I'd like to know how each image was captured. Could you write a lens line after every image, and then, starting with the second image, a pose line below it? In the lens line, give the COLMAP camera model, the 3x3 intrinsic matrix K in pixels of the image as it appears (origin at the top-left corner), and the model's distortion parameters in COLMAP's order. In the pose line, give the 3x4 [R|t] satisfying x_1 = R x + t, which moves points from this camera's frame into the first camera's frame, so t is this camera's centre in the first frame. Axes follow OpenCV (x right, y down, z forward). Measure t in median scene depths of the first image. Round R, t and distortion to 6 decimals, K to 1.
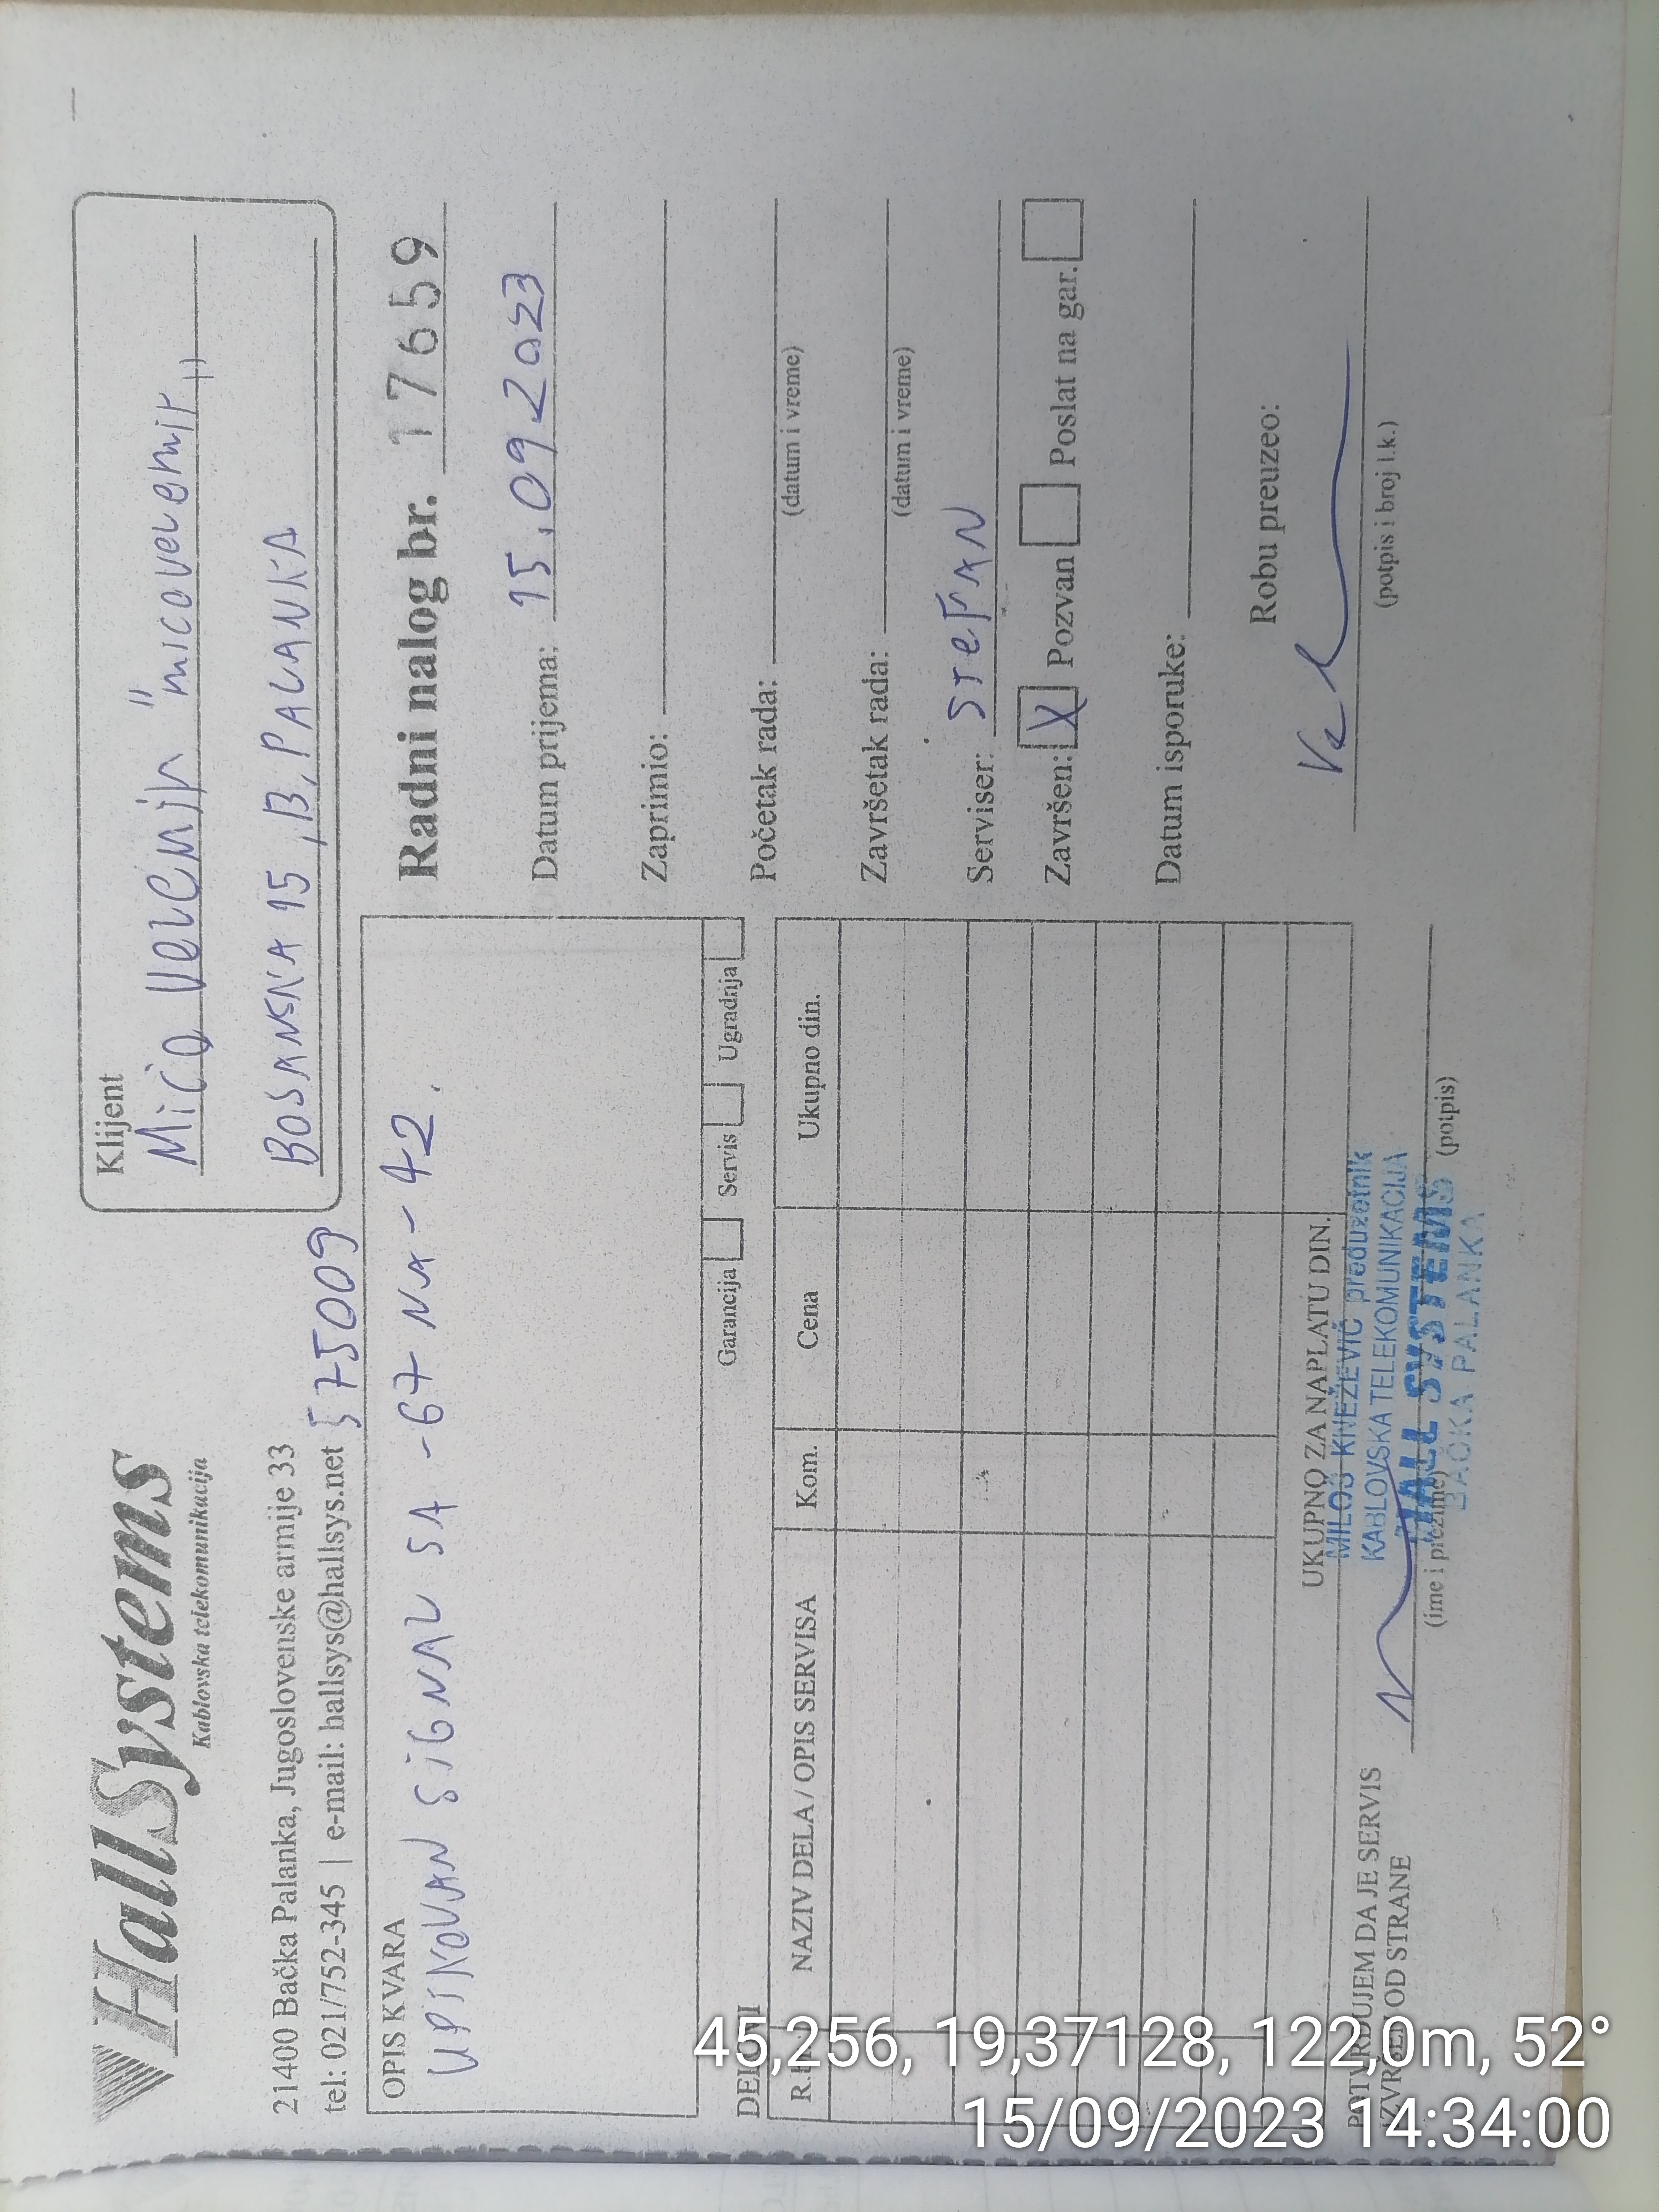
lens RADIAL K [[1748.6, 0, 826.9], [0, 1748.6, 1106.8], [0, 0, 1]] dist [-0.004261, -0.003335]
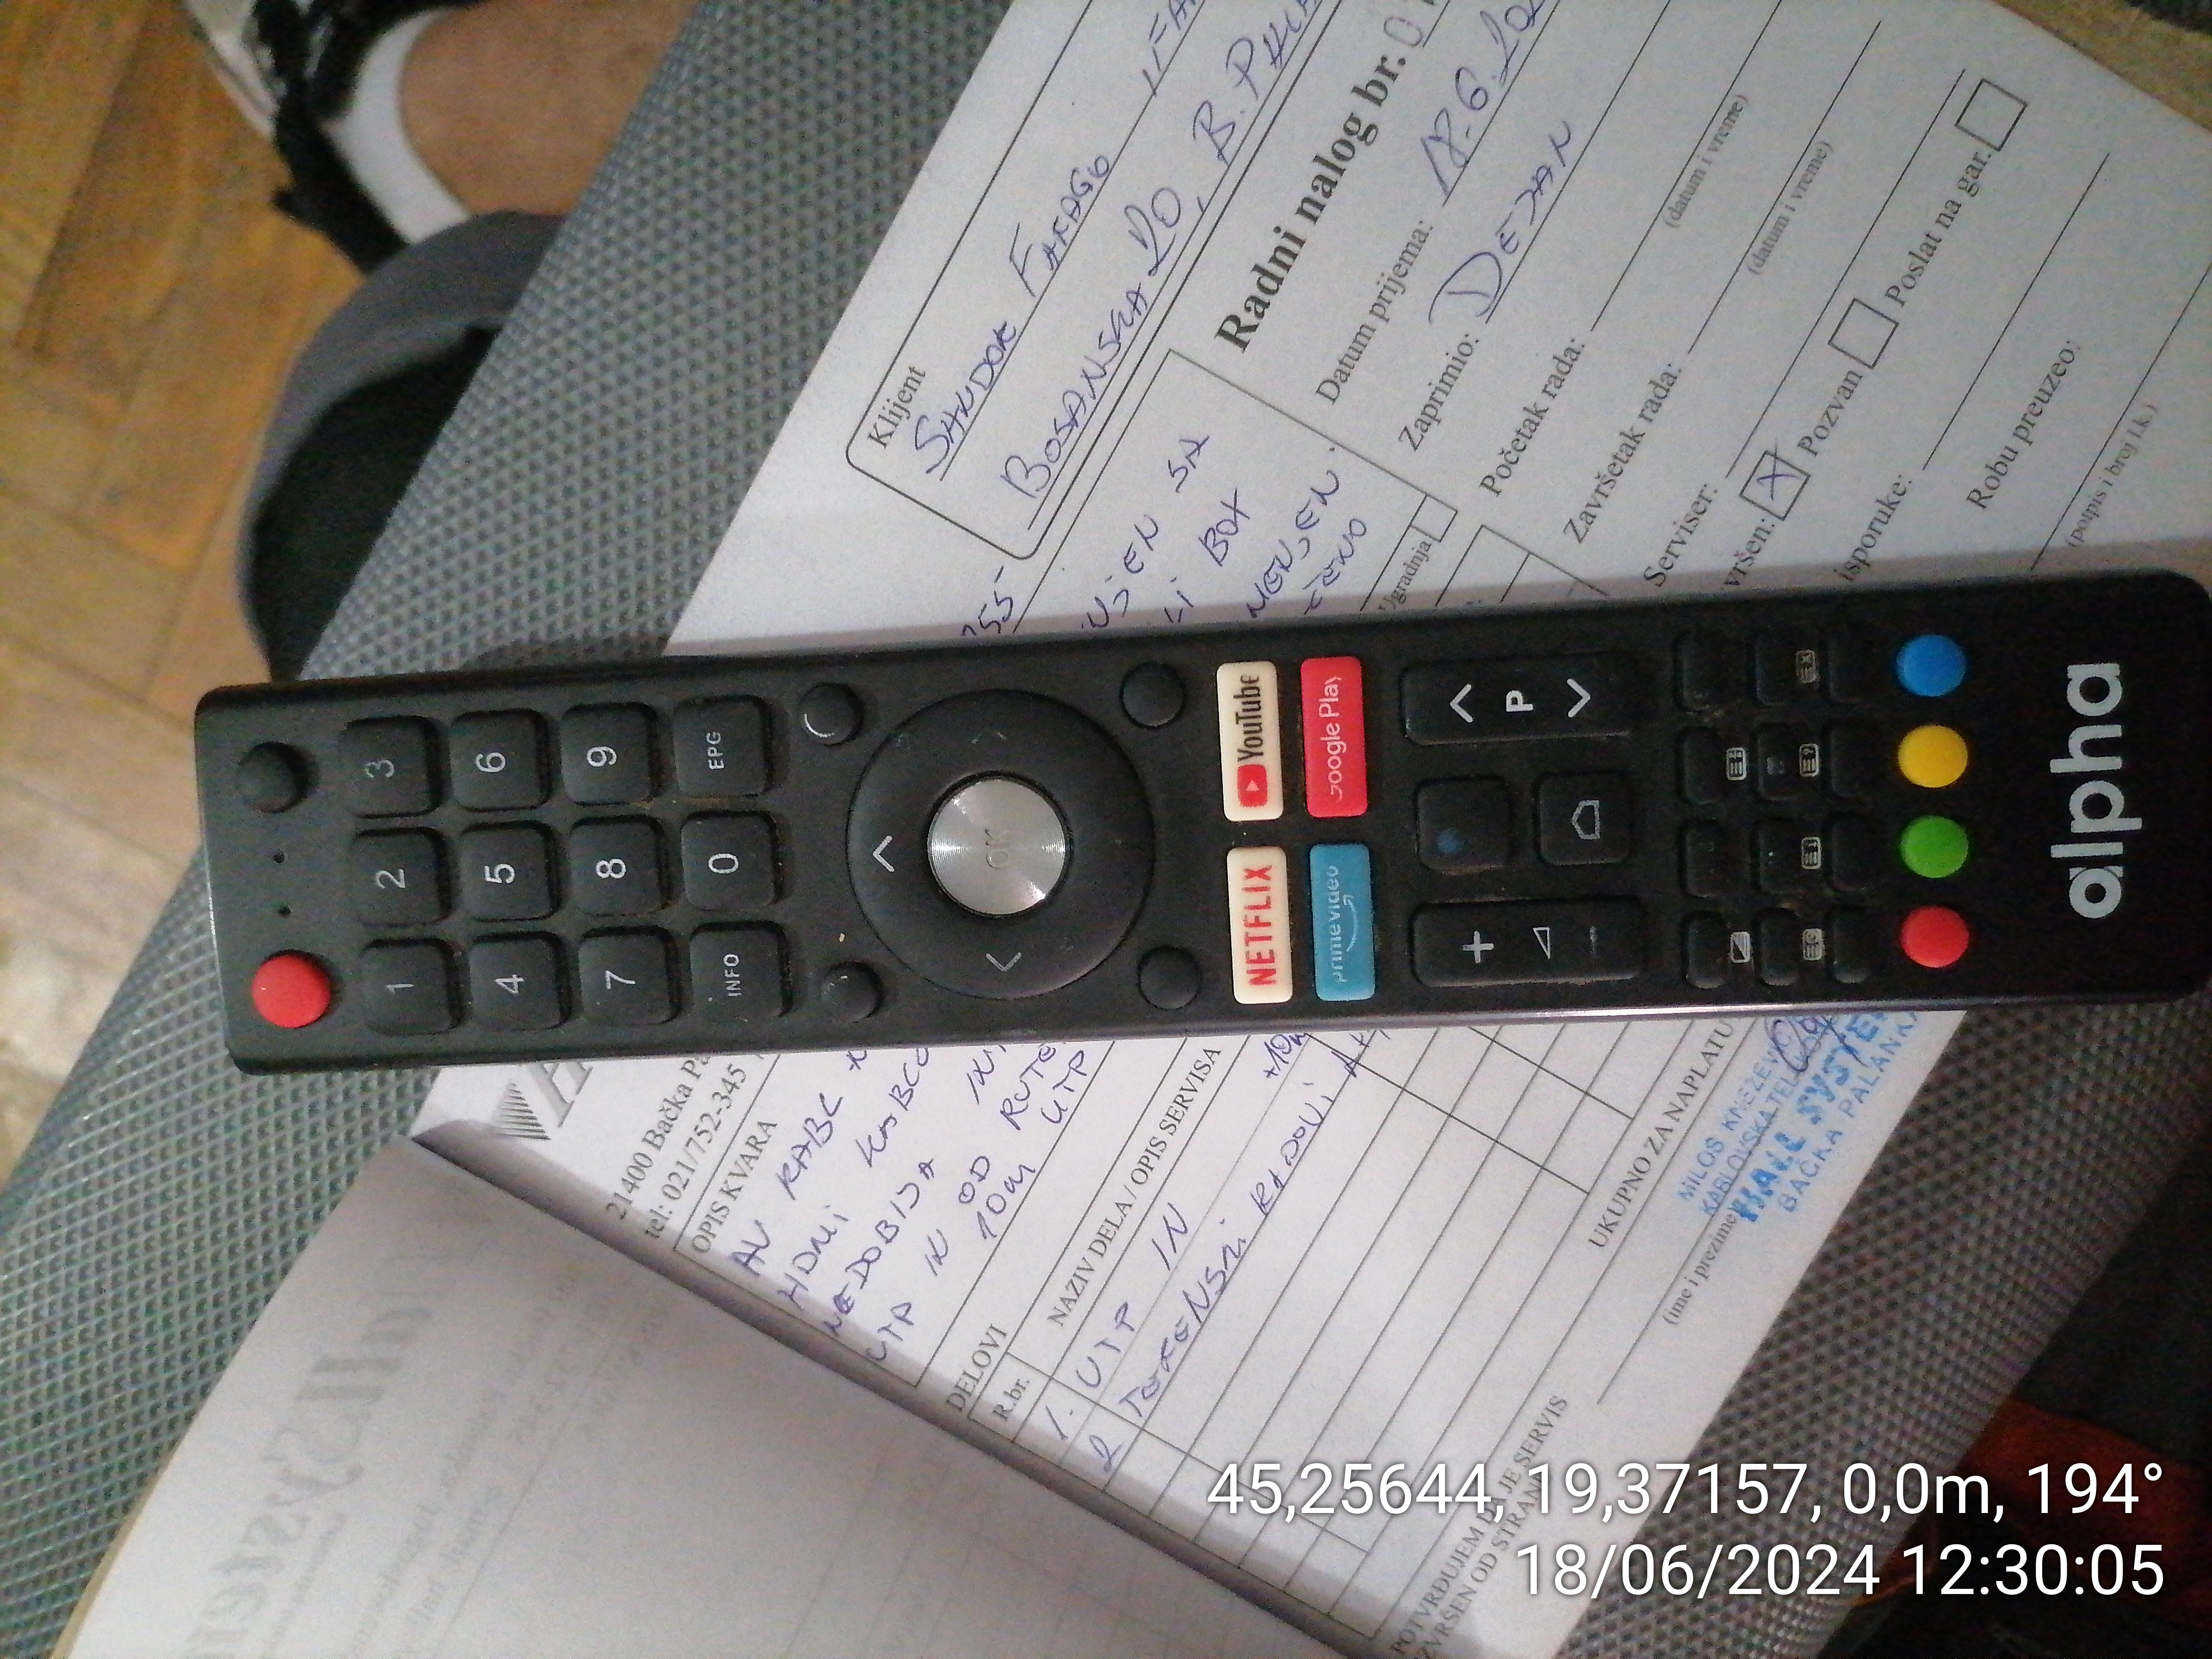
lens RADIAL K [[1748.6, 0, 1108.1], [0, 1748.6, 828.3], [0, 0, 1]] dist [-0.004261, -0.003335]
pose [[0.857239, 0.497318, -0.133475, 0.012125], [-0.476152, 0.864280, 0.162172, -0.003708], [0.196010, -0.075466, 0.977694, -0.188627]]
